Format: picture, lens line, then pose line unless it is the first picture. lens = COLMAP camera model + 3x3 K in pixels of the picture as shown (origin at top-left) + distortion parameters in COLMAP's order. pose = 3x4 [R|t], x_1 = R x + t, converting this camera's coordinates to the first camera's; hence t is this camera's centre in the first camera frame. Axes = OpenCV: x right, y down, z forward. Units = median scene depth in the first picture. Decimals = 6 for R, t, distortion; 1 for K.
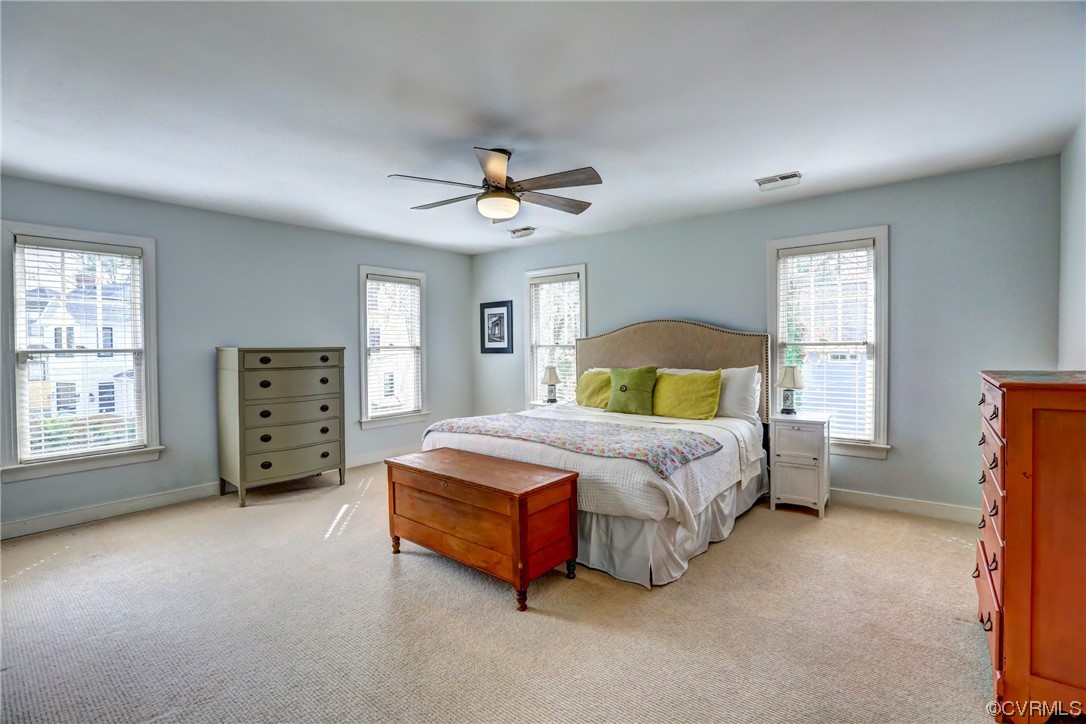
lens RADIAL K [[493.3, 0, 549.4], [0, 493.3, 359.1], [0, 0, 1]] dist [-0.048671, 0.012486]
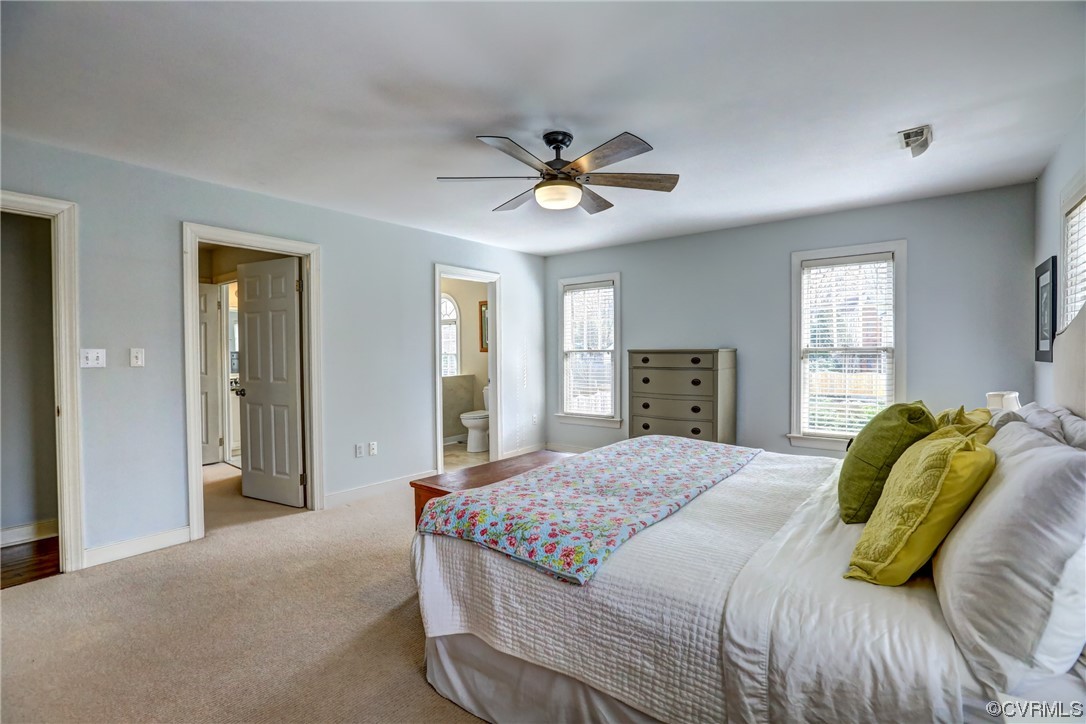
lens RADIAL K [[493.3, 0, 546.8], [0, 493.3, 356.0], [0, 0, 1]] dist [-0.048671, 0.012486]
pose [[0.021774, 0.020829, -0.999546, 0.560126], [-0.020044, 0.999591, 0.020393, -0.025150], [0.999562, 0.019591, 0.022183, 0.670745]]
